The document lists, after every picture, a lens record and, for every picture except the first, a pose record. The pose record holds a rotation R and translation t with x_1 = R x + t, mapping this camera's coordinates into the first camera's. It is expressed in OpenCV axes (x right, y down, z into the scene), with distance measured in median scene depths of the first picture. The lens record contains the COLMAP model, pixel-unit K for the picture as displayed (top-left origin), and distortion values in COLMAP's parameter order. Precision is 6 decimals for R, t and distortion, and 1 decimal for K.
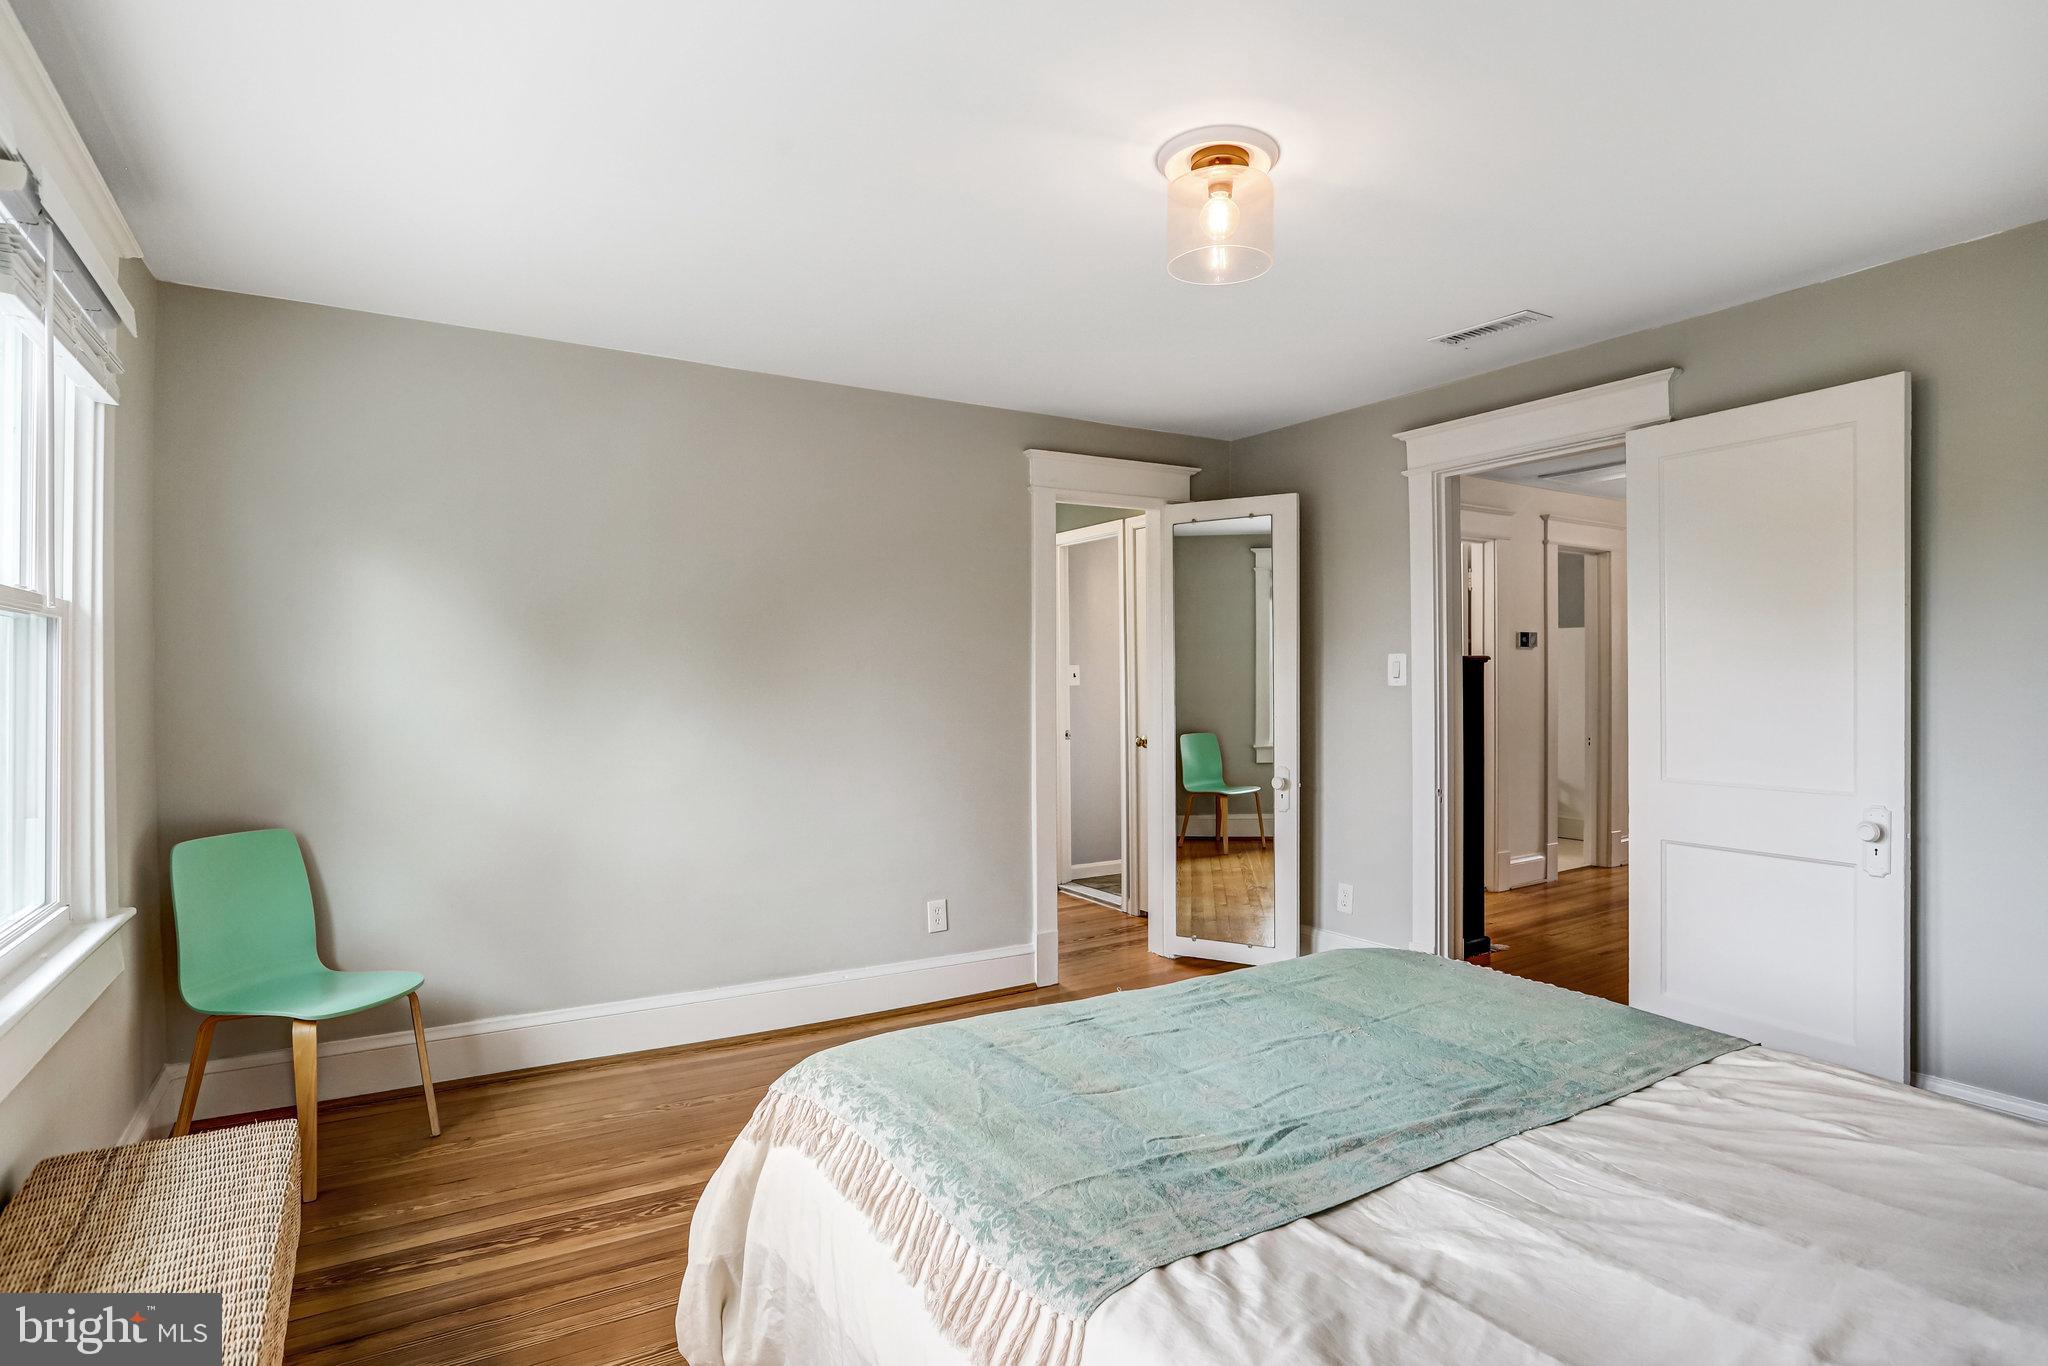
lens RADIAL K [[1054.4, 0, 1024.0], [0, 1054.4, 683.0], [0, 0, 1]] dist [-0.062640, 0.018421]
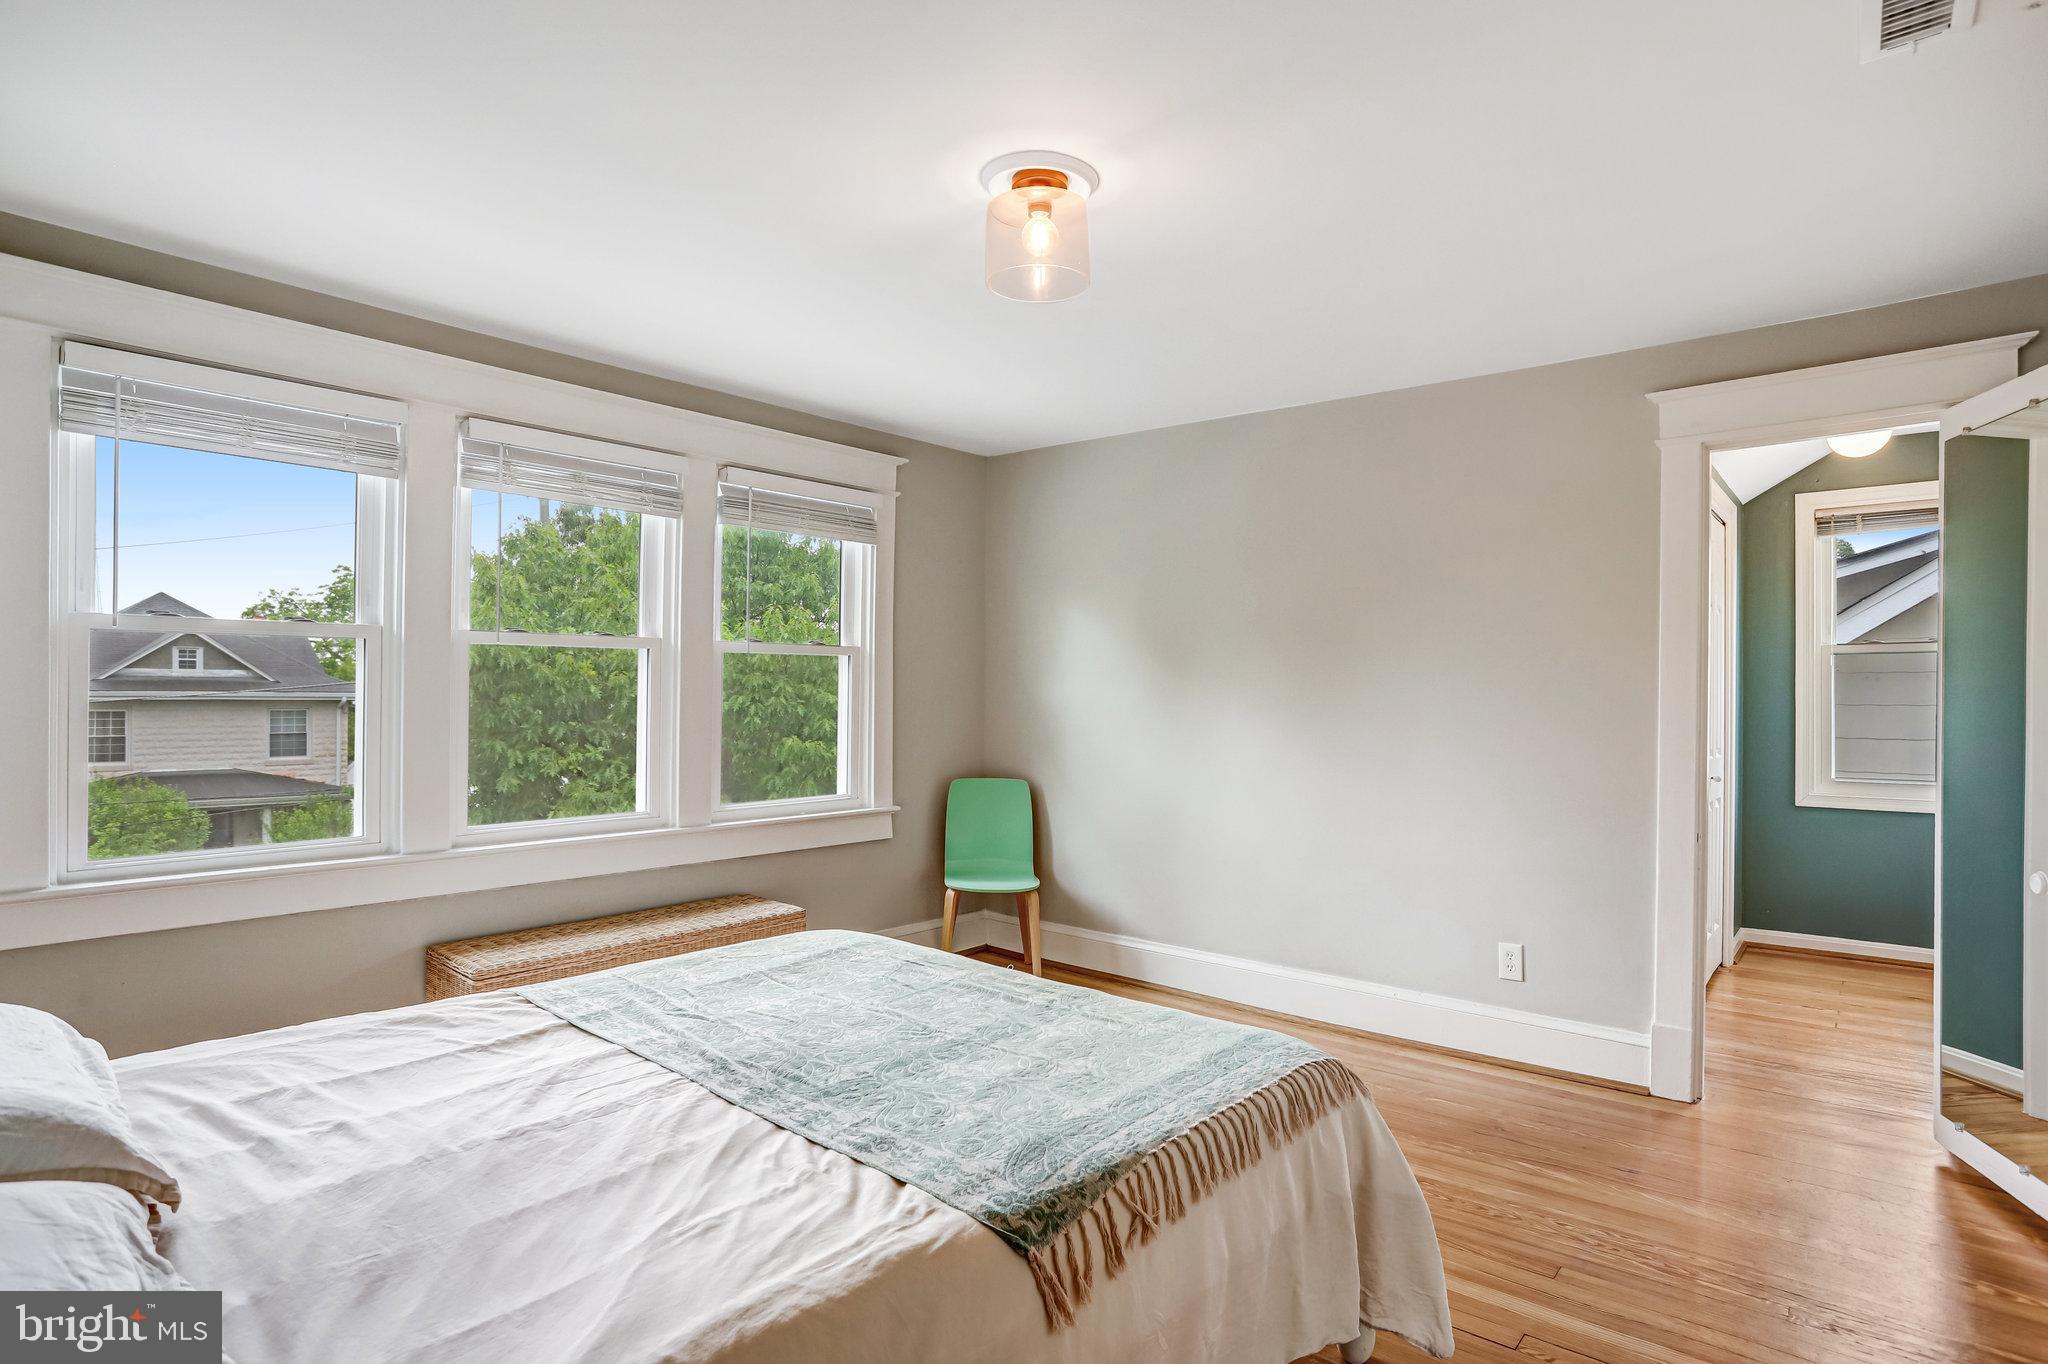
lens RADIAL K [[1054.4, 0, 1024.0], [0, 1054.4, 682.0], [0, 0, 1]] dist [-0.062640, 0.018421]
pose [[0.306774, -0.003141, -0.951777, 1.160506], [-0.005908, 0.999969, -0.005204, -0.004180], [0.951764, 0.007220, 0.306746, 0.674876]]
